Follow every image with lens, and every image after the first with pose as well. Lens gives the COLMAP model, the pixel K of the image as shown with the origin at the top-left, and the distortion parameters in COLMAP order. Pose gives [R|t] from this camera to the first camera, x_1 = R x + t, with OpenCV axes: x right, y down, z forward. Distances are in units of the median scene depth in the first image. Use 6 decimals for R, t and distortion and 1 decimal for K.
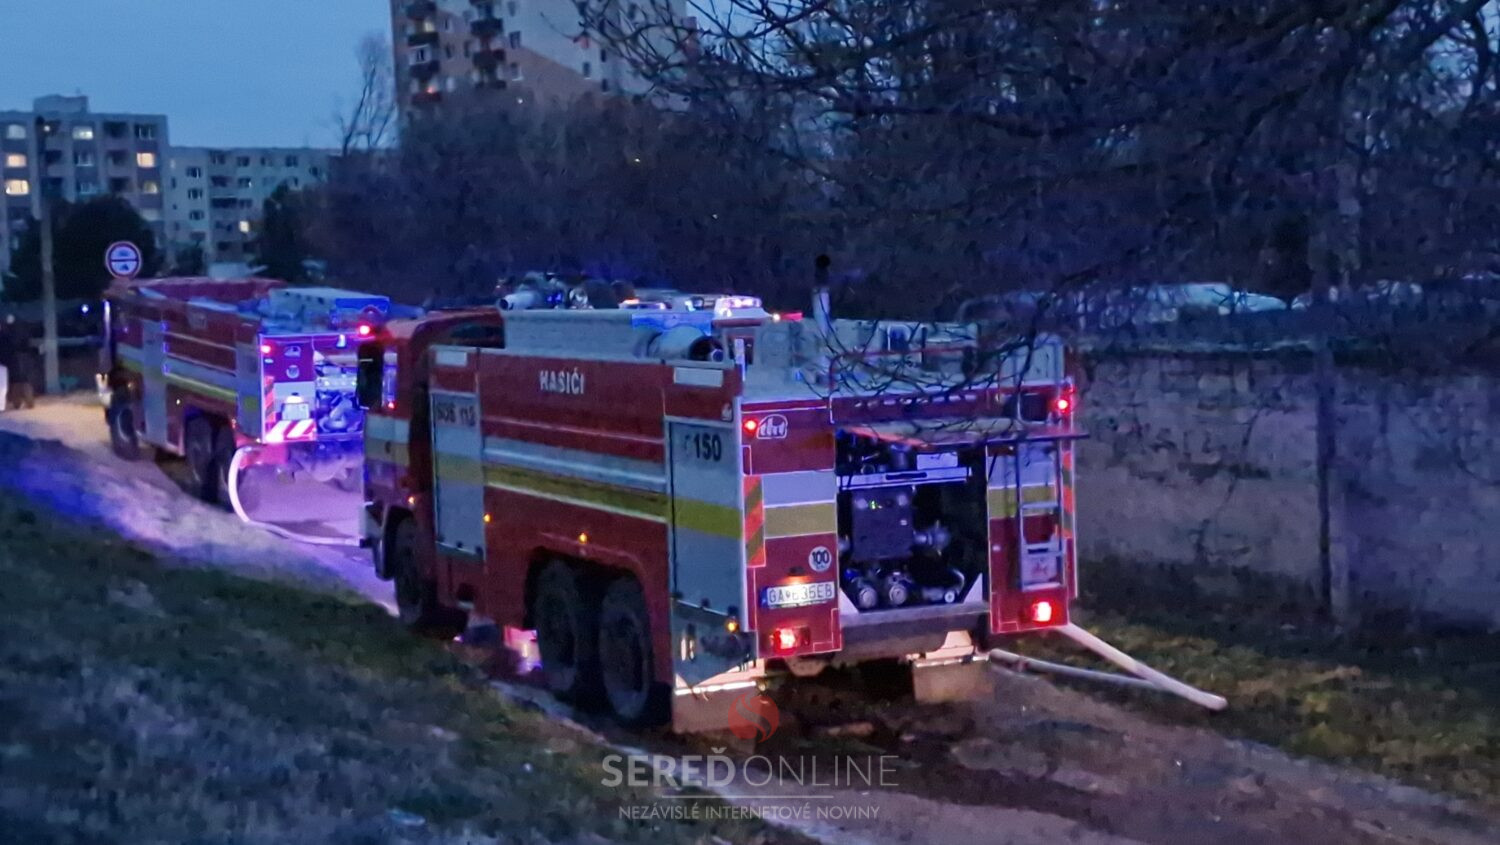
lens RADIAL K [[2468.8, 0, 726.7], [0, 2468.8, 420.1], [0, 0, 1]] dist [0.201942, -0.151782]
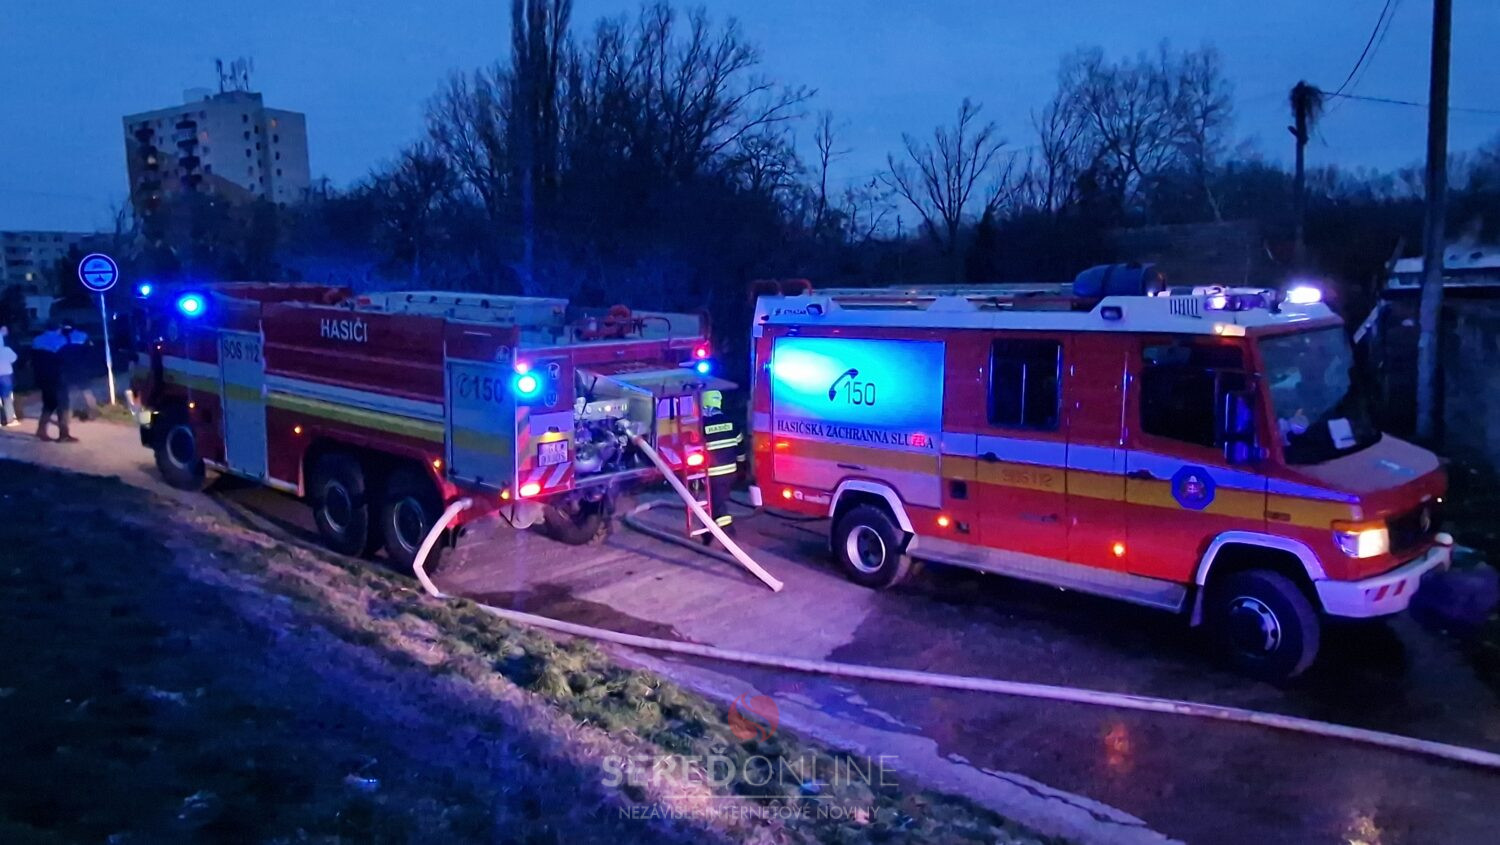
lens RADIAL K [[1133.2, 0, 706.3], [0, 1133.2, 429.4], [0, 0, 1]] dist [0.006934, 0.001354]
pose [[0.936298, -0.040394, 0.348875, -0.247644], [0.022839, 0.998264, 0.054288, -0.027284], [-0.350463, -0.042862, 0.935595, 0.674784]]
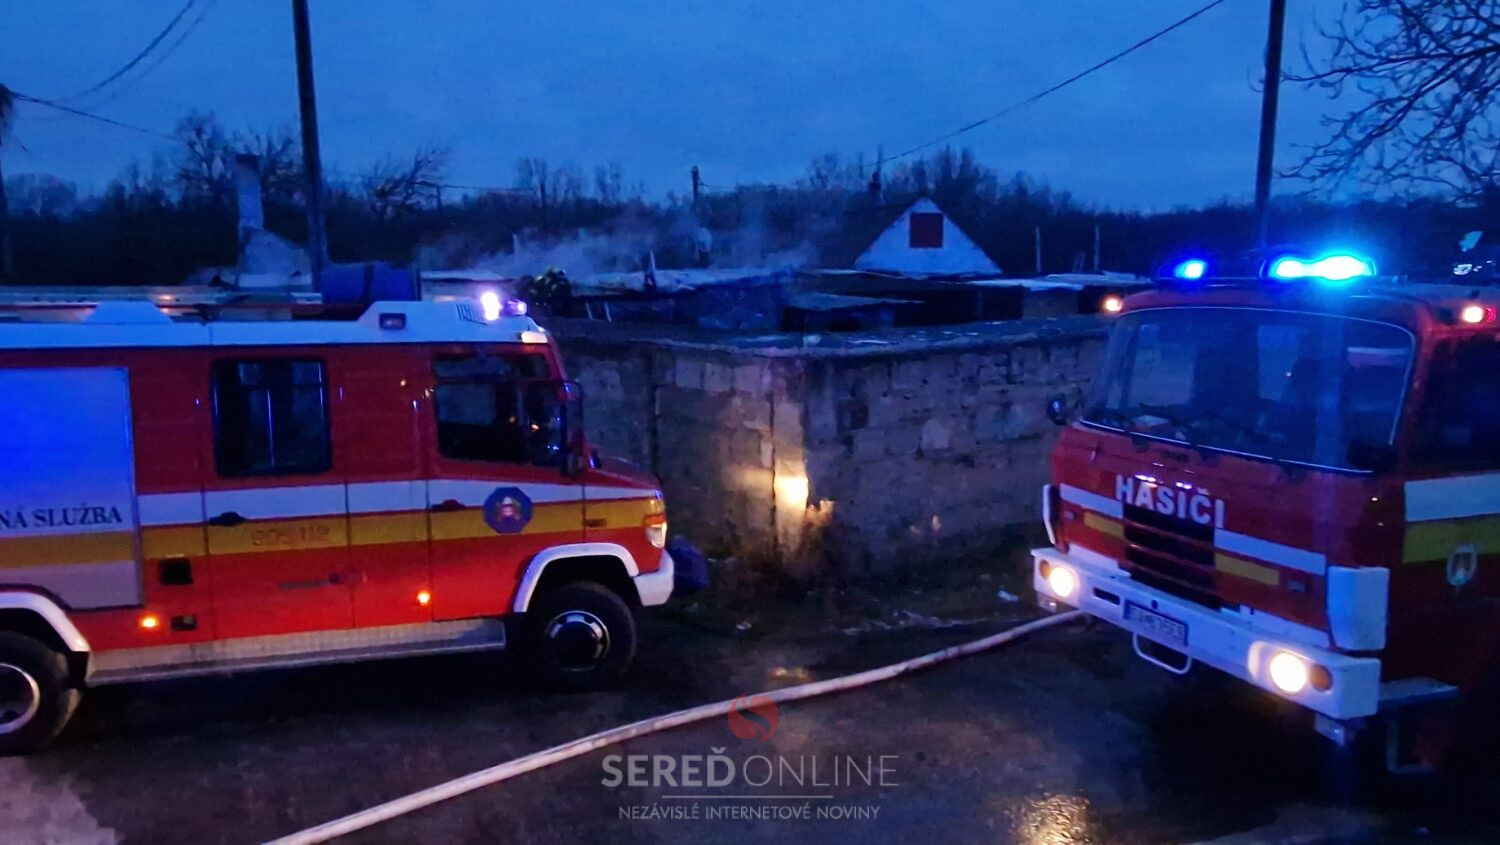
lens RADIAL K [[1134.8, 0, 717.6], [0, 1134.8, 453.7], [0, 0, 1]] dist [0.003880, 0.005133]
pose [[0.076318, -0.121864, 0.989608, -0.285881], [0.072247, 0.990570, 0.116411, -0.033827], [-0.994463, 0.062612, 0.084403, 0.821493]]
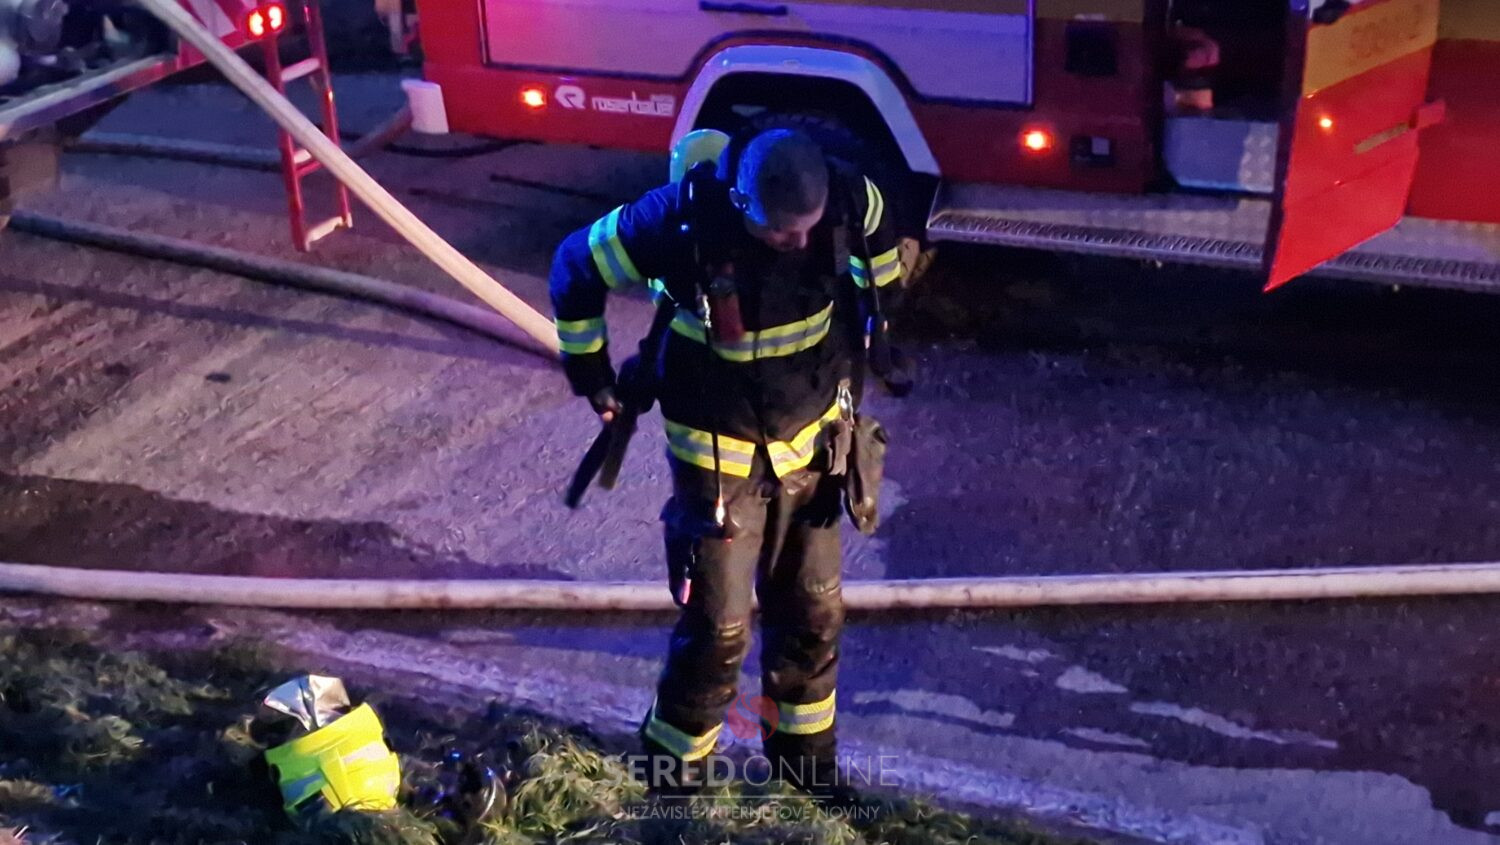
lens RADIAL K [[2468.8, 0, 726.7], [0, 2468.8, 420.1], [0, 0, 1]] dist [0.201942, -0.151782]
pose [[0.724601, -0.238213, 0.646690, -0.276222], [0.059072, 0.956377, 0.286100, -0.031271], [-0.686632, -0.169107, 0.707064, 0.784954]]
